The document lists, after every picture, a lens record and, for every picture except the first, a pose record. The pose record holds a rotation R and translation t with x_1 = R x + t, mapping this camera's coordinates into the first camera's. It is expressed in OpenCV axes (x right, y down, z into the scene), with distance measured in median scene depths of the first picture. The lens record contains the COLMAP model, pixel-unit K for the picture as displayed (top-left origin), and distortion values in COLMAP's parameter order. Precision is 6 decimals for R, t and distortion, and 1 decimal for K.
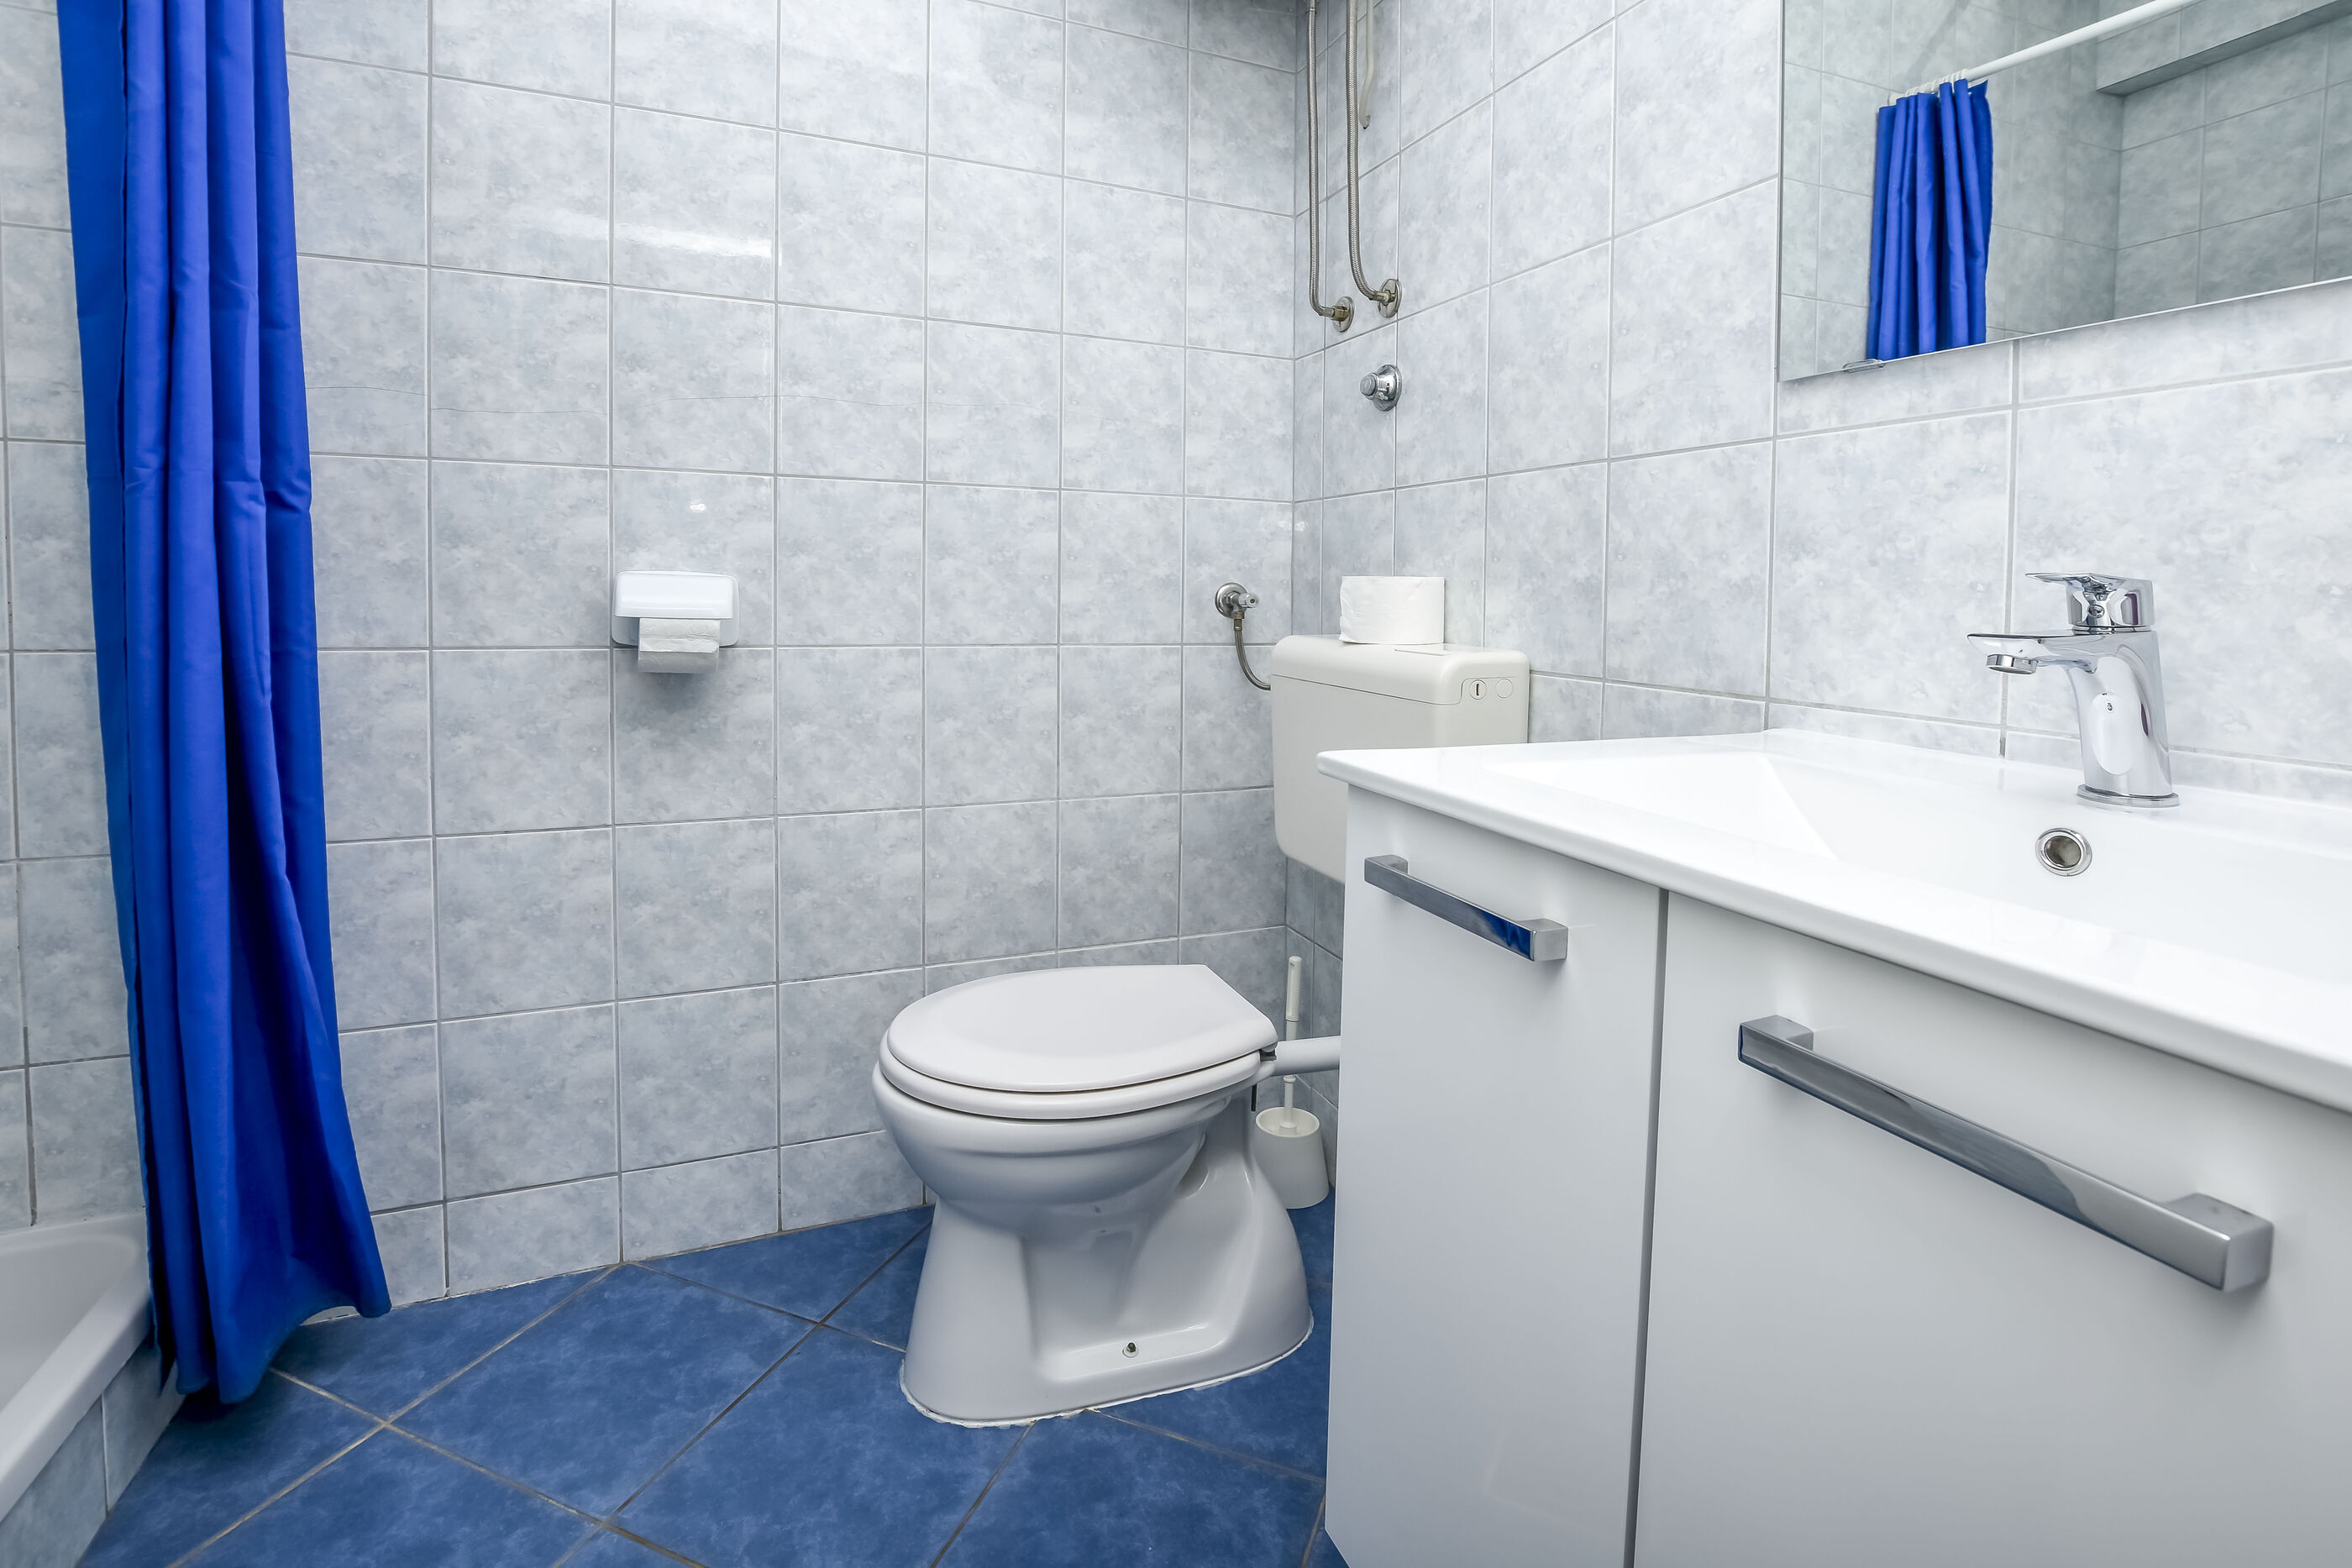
lens RADIAL K [[1141.1, 0, 1186.7], [0, 1141.1, 782.1], [0, 0, 1]] dist [-0.034995, 0.005160]
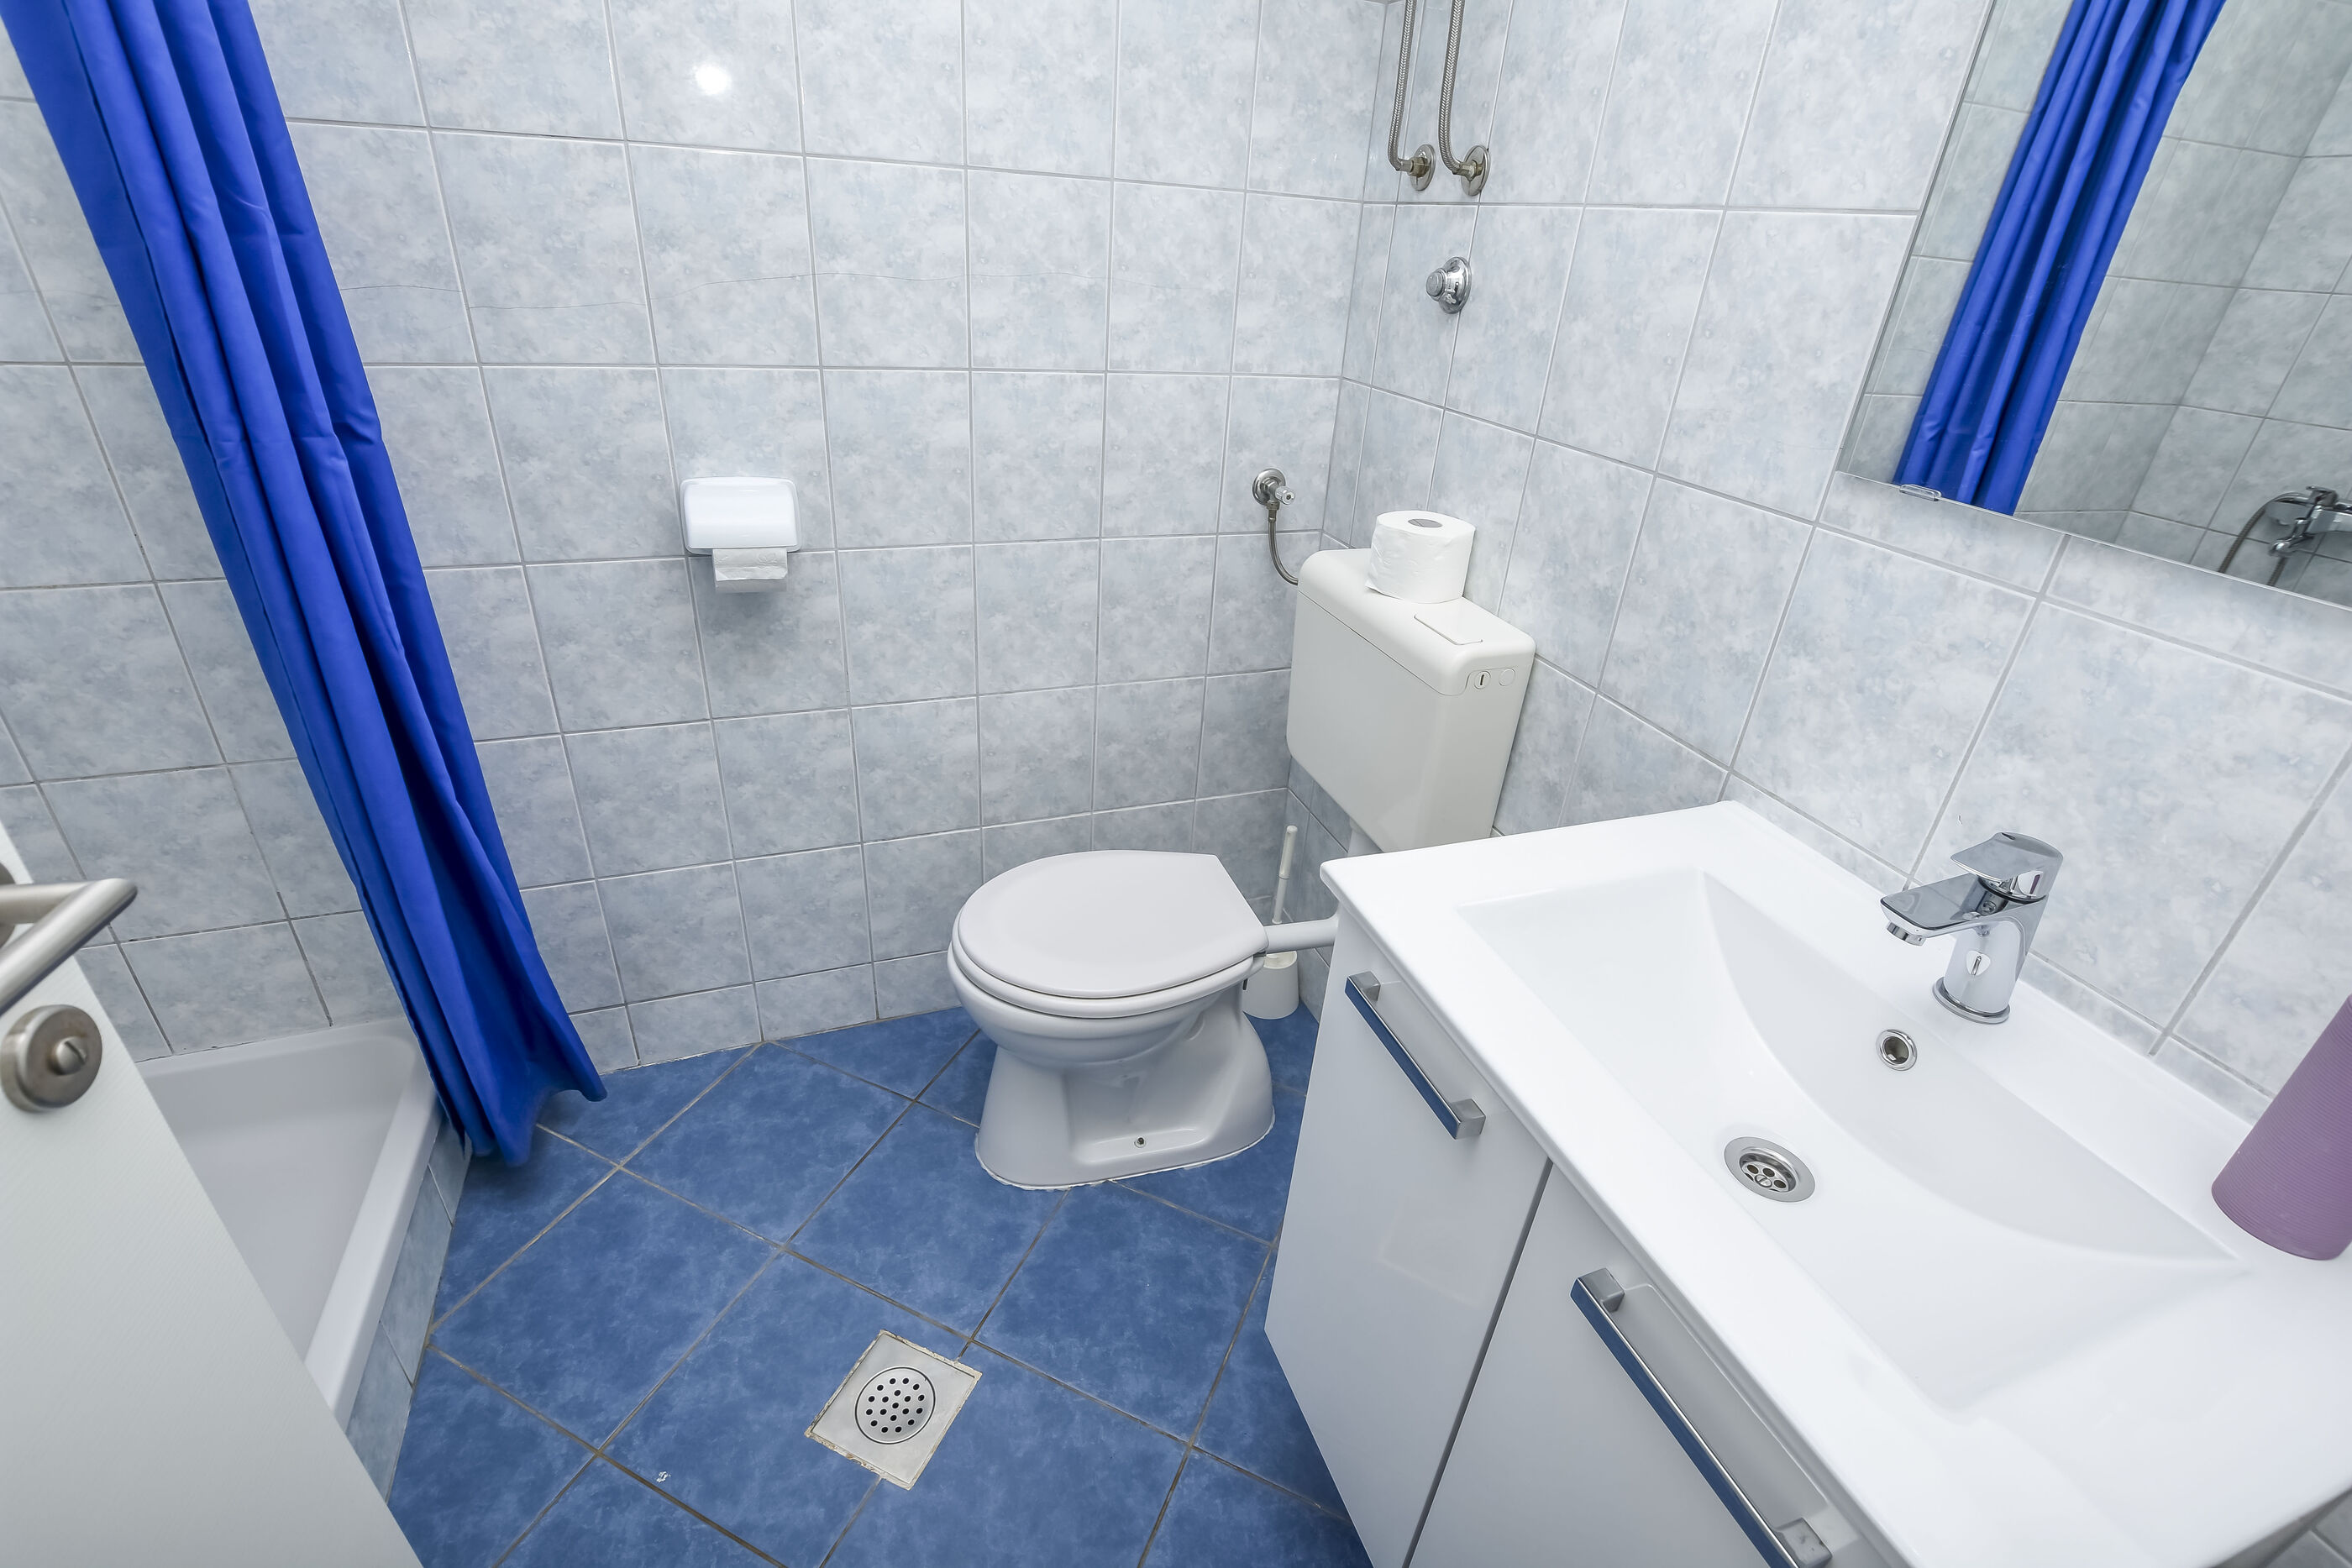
lens RADIAL K [[1070.9, 0, 1164.0], [0, 1070.9, 796.5], [0, 0, 1]] dist [-0.031206, 0.004351]
pose [[0.997579, 0.068261, -0.013311, -0.028437], [-0.055251, 0.894118, 0.444410, -0.411744], [0.042238, -0.442599, 0.895725, 0.014224]]
